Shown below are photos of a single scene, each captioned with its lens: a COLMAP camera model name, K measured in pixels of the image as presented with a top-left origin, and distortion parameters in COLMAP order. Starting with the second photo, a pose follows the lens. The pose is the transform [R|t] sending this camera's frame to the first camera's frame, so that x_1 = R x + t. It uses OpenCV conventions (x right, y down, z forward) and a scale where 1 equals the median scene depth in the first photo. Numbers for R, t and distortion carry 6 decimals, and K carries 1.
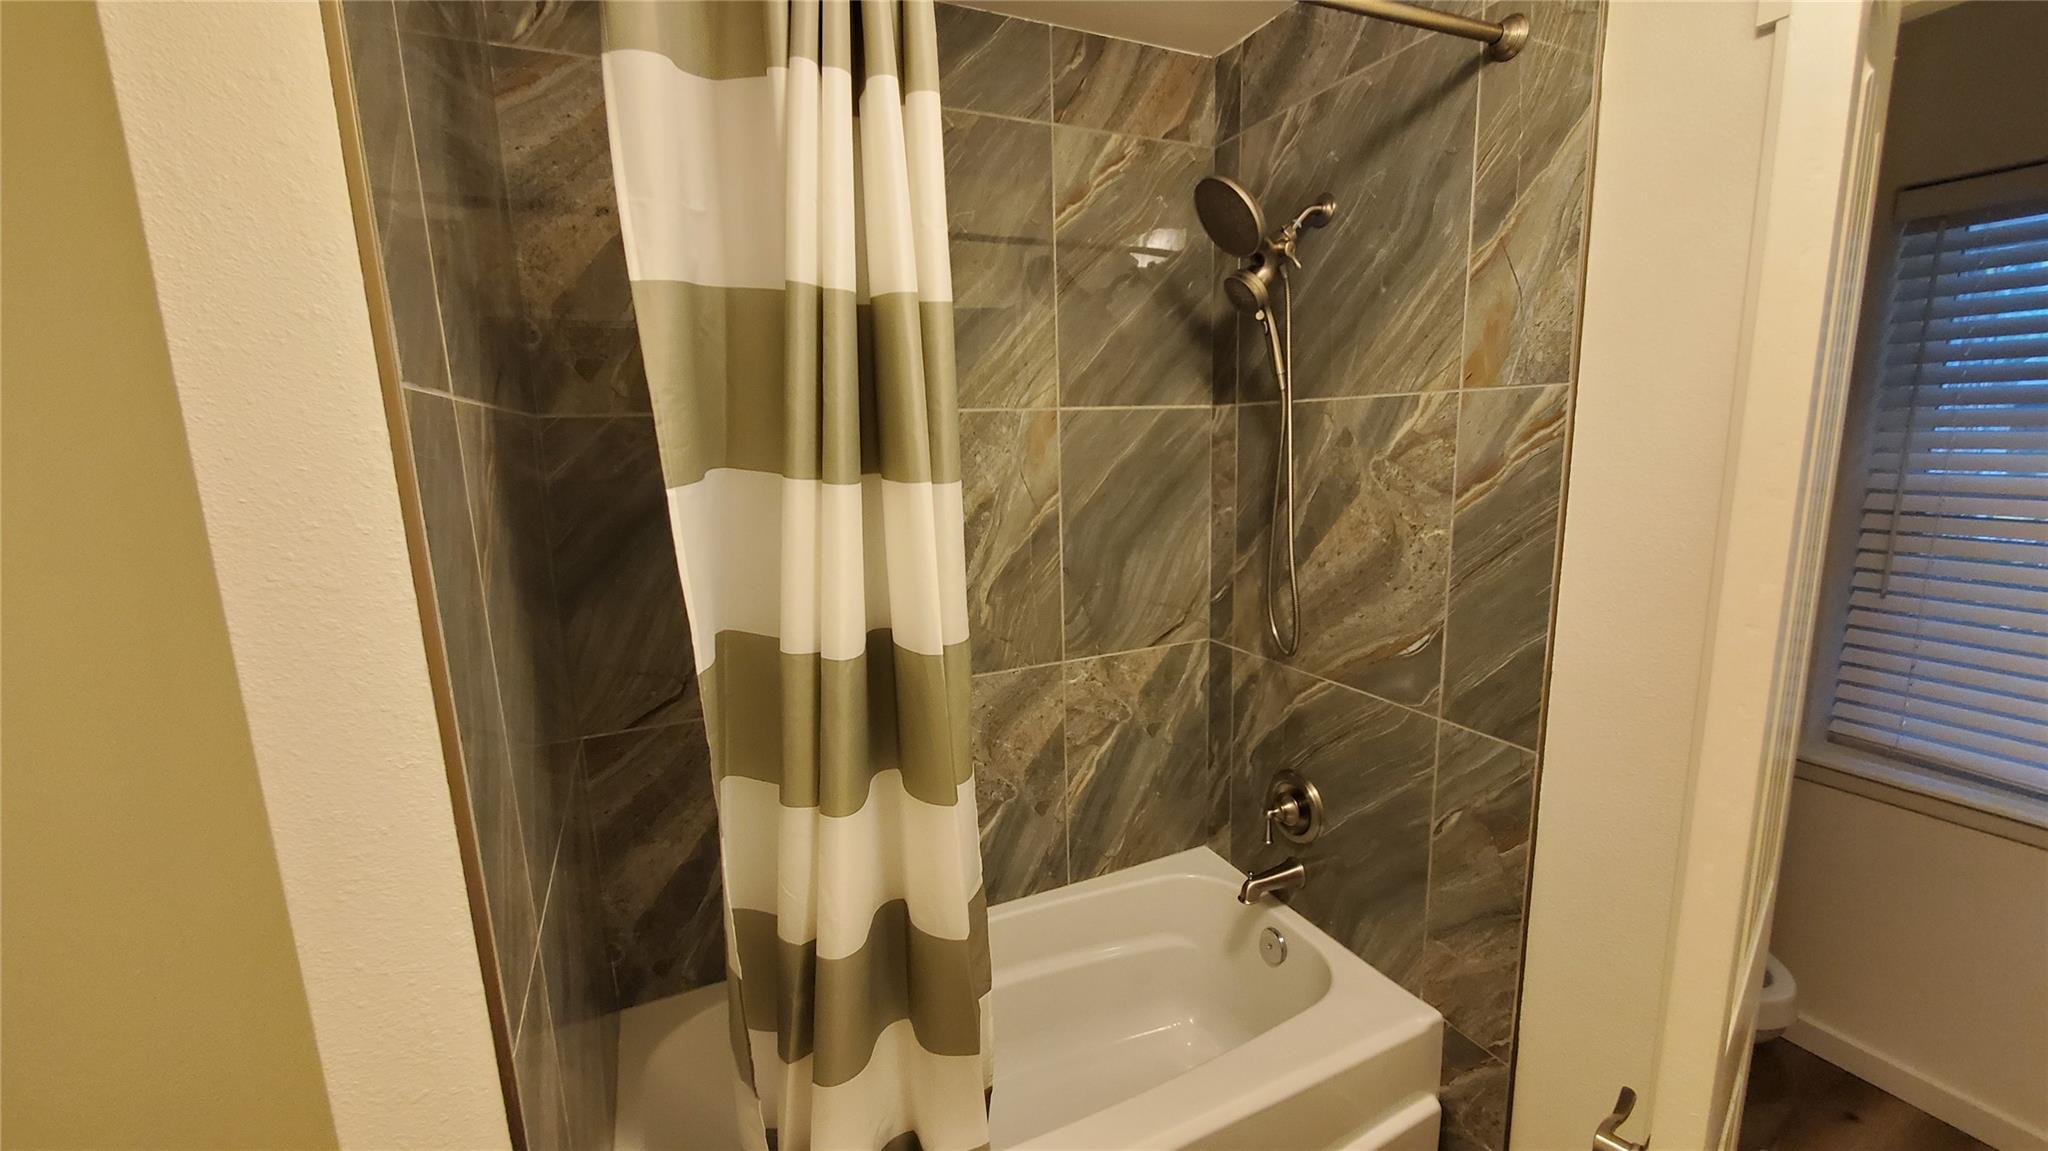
lens RADIAL K [[802.3, 0, 1019.1], [0, 802.3, 581.1], [0, 0, 1]] dist [-0.003310, -0.000116]
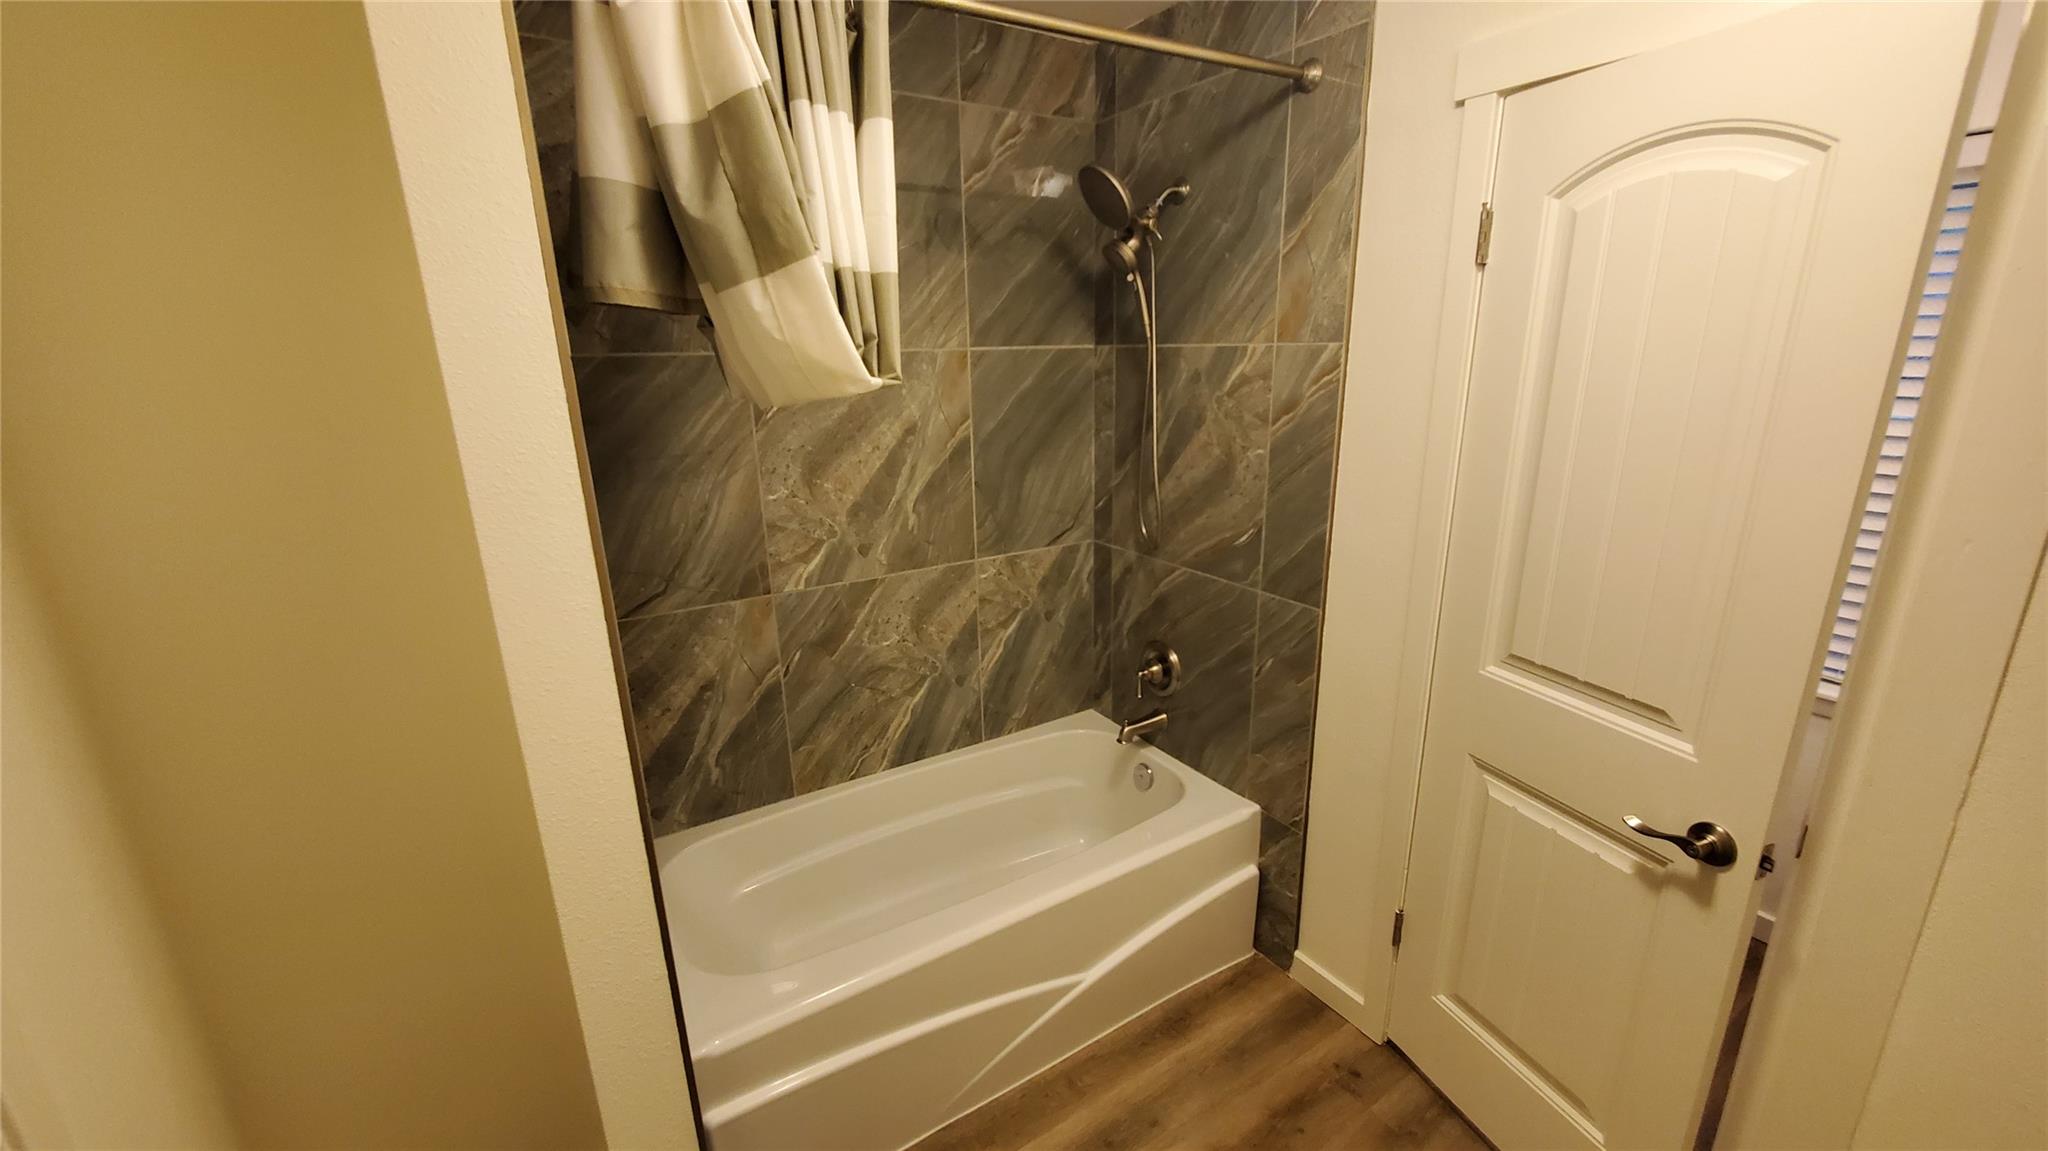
lens RADIAL K [[802.3, 0, 1033.0], [0, 802.3, 575.9], [0, 0, 1]] dist [-0.003310, -0.000116]
pose [[0.988406, -0.027925, 0.149244, -0.047126], [0.013775, 0.995380, 0.095019, 0.011267], [-0.151208, -0.091862, 0.984224, -0.239150]]
